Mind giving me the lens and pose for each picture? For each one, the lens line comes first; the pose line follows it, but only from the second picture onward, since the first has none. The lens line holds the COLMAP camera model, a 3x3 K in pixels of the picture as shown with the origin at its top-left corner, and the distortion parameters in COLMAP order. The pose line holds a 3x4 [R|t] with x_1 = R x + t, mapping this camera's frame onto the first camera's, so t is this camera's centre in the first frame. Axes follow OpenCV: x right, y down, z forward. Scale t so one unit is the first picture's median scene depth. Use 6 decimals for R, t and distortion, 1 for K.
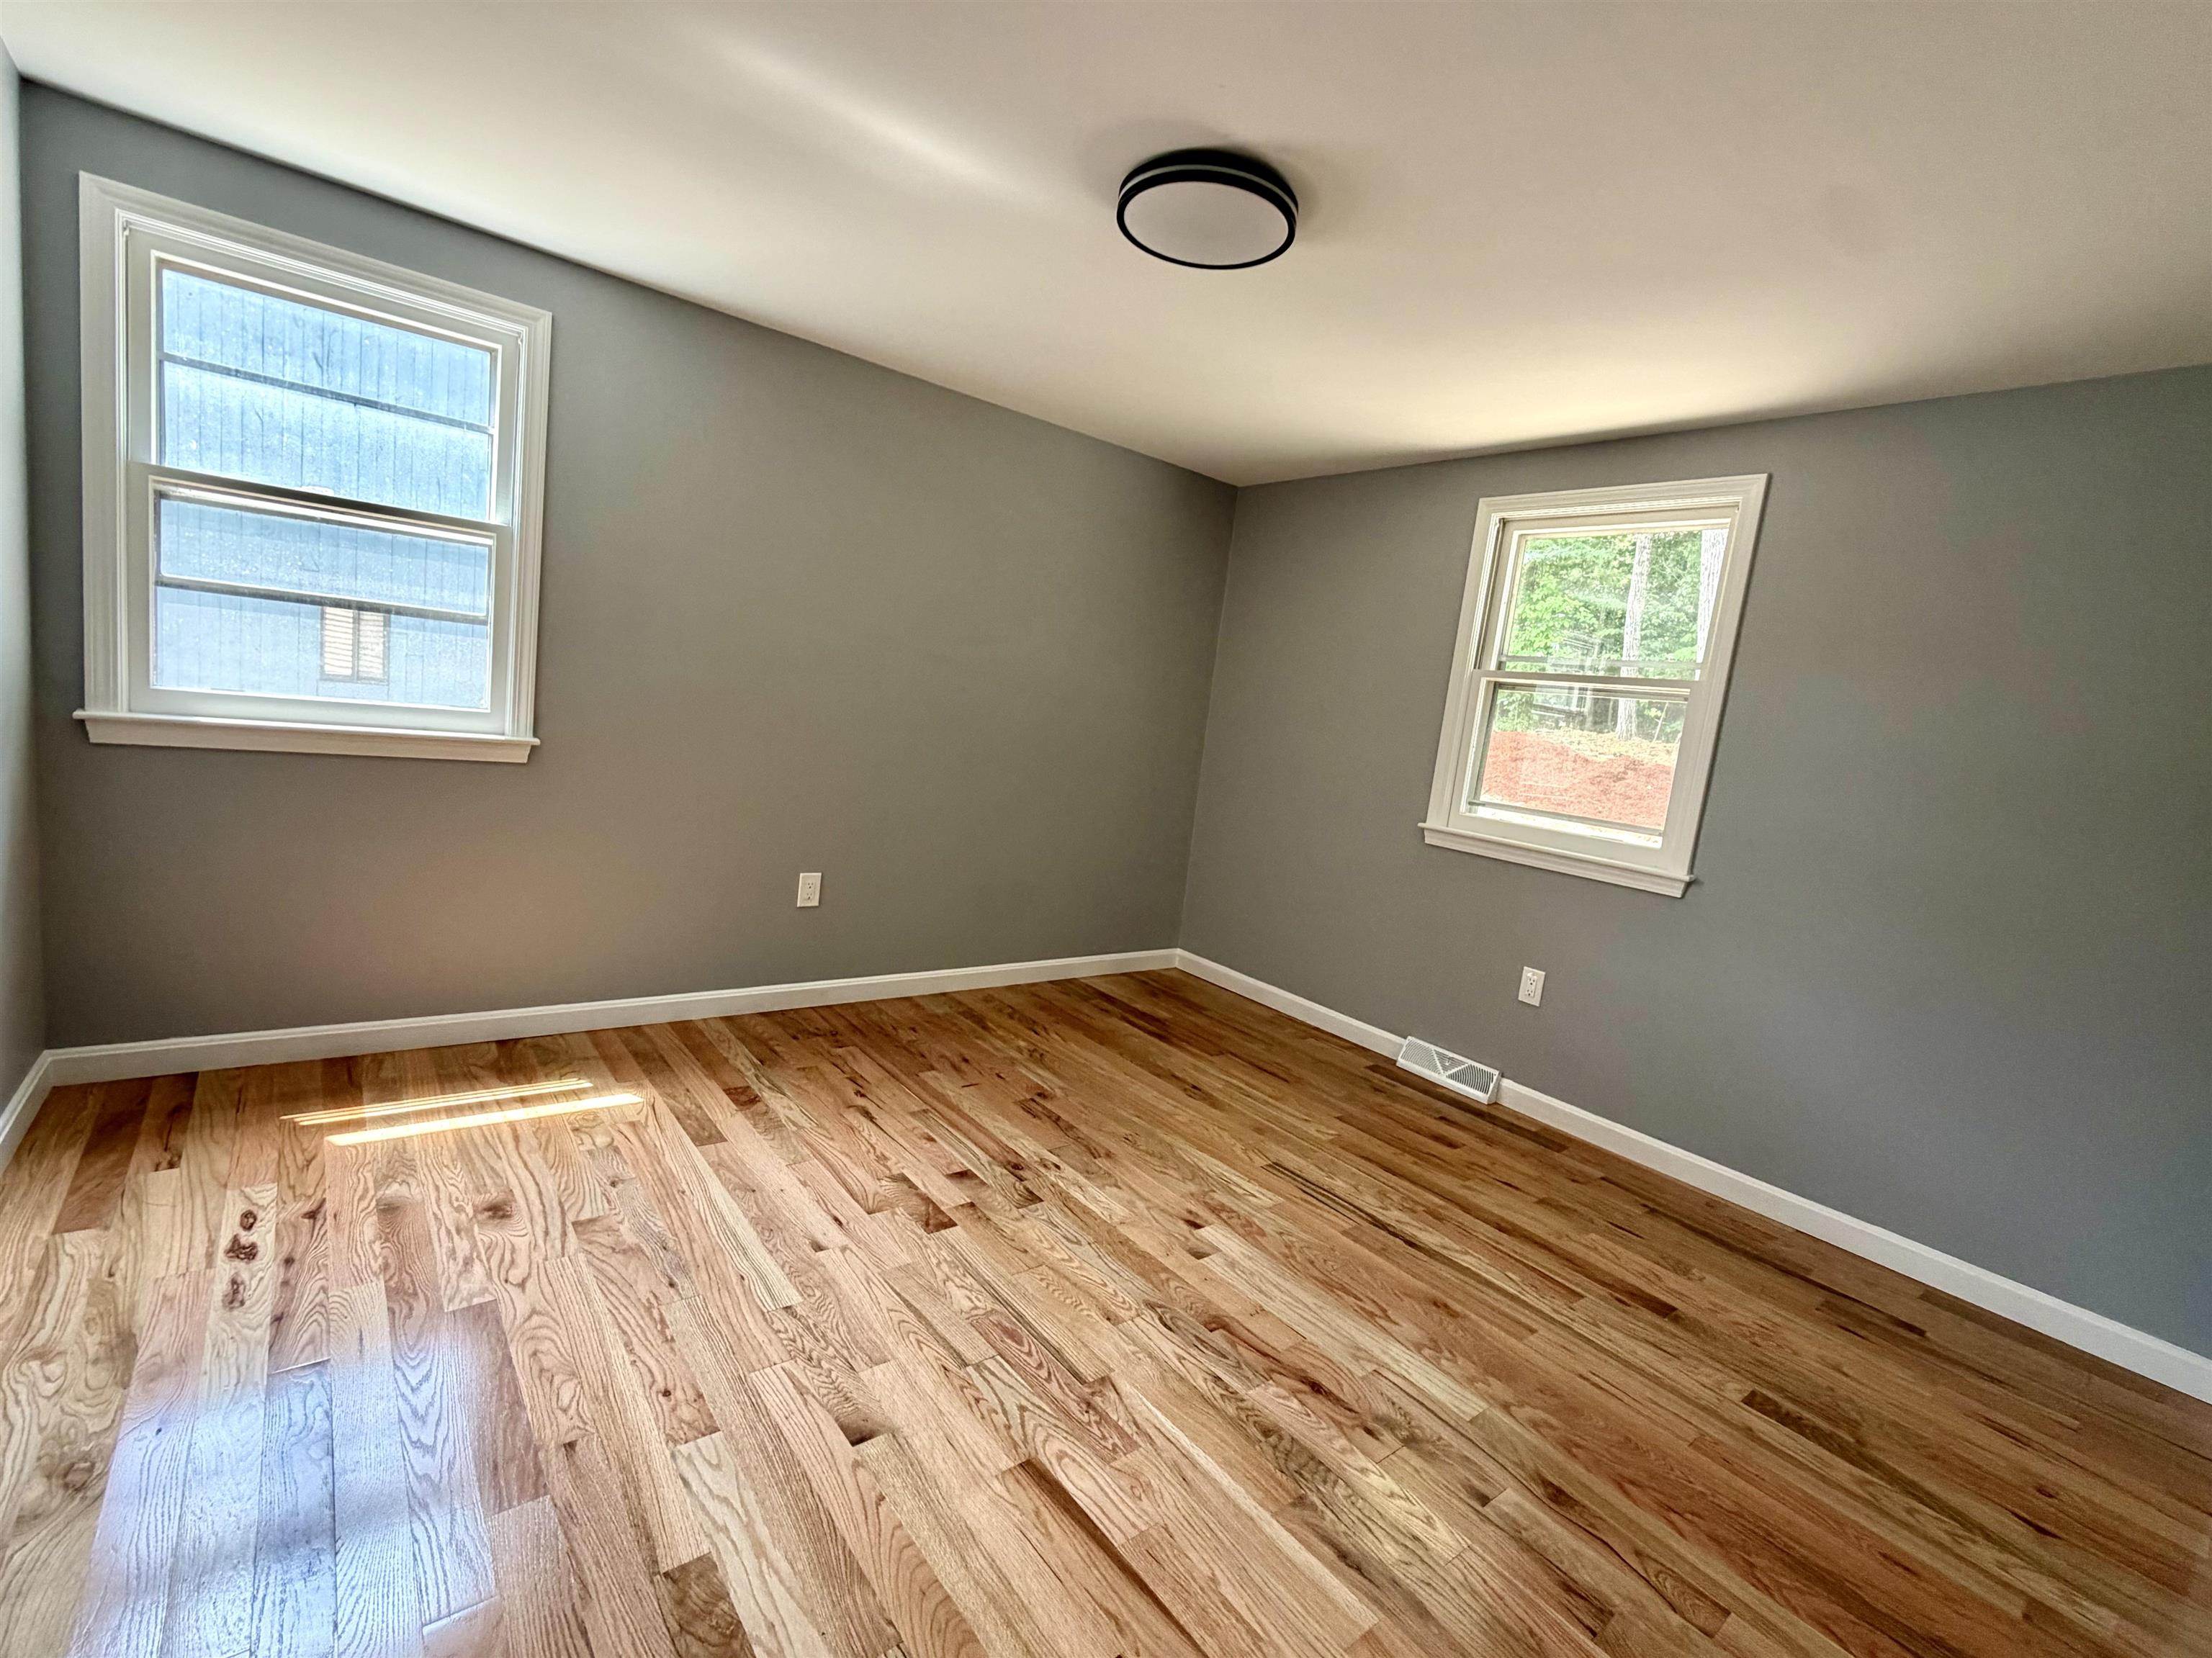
lens RADIAL K [[883.7, 0, 1099.6], [0, 883.7, 827.7], [0, 0, 1]] dist [0.000488, 0.000541]
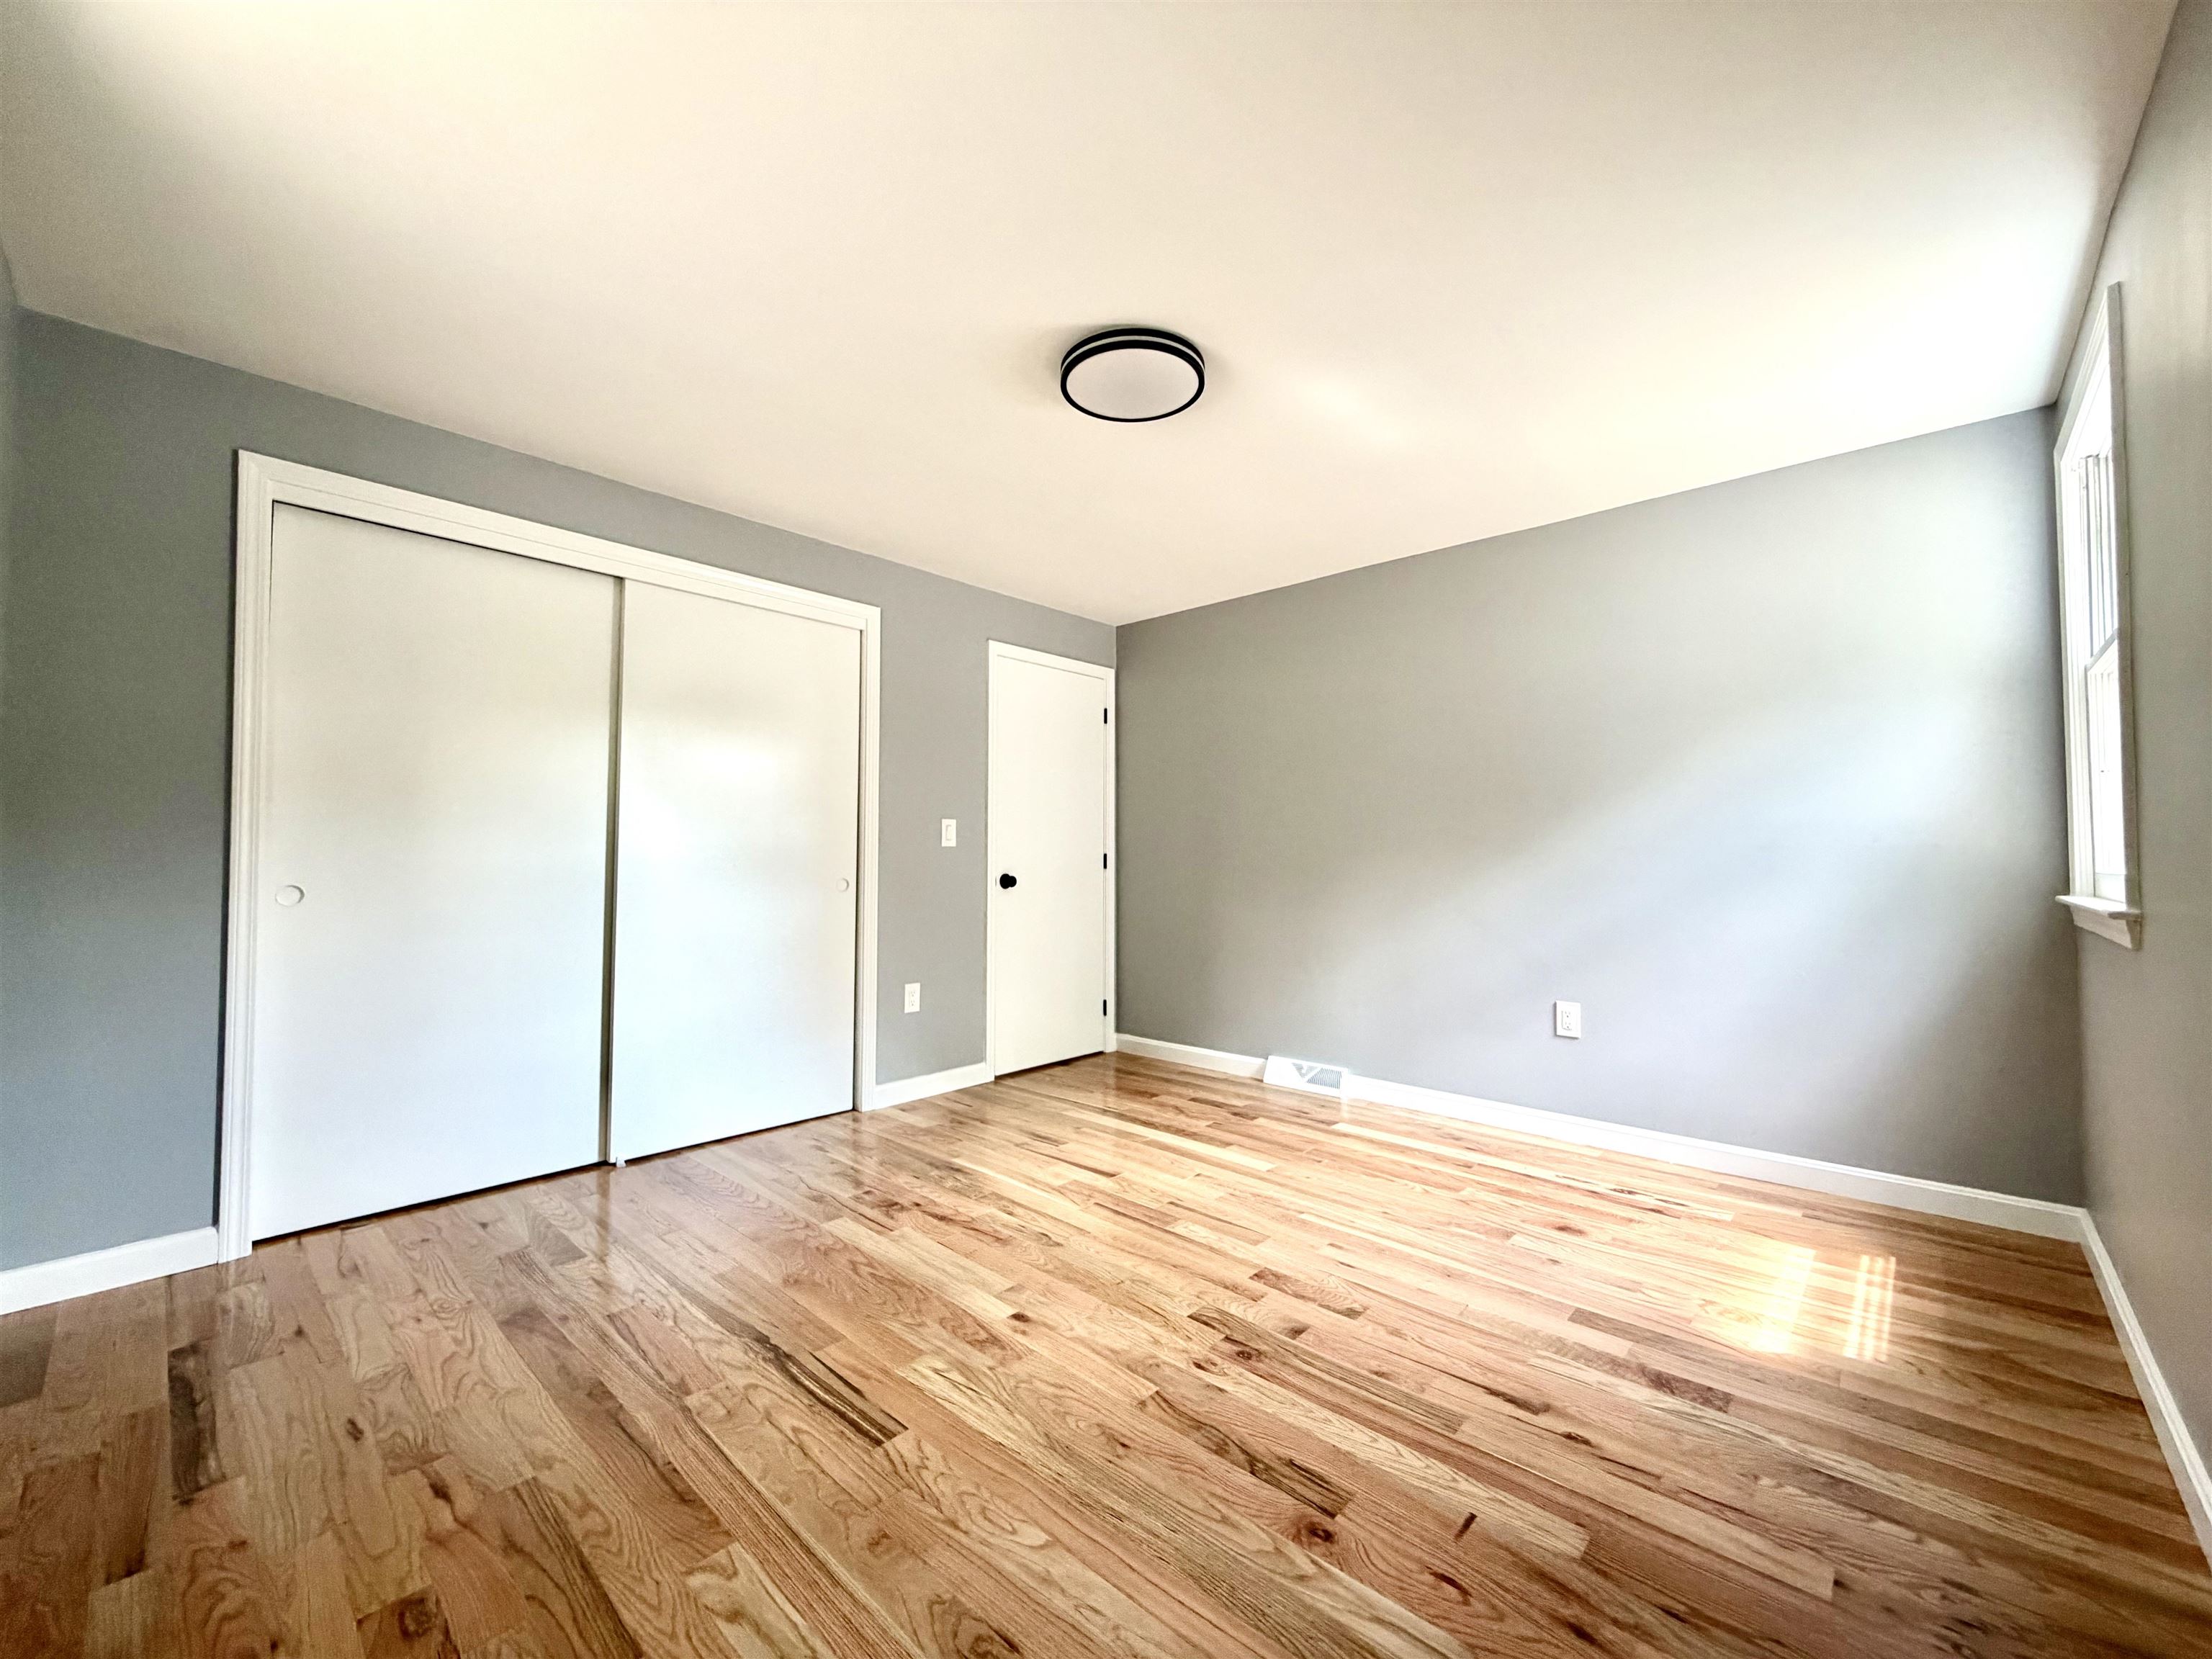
lens RADIAL K [[883.7, 0, 1099.6], [0, 883.7, 828.2], [0, 0, 1]] dist [0.000488, 0.000541]
pose [[-0.978356, -0.125671, -0.164398, 0.229611], [-0.141098, 0.986275, 0.085754, -0.129023], [0.151365, 0.107094, -0.982659, 1.780110]]
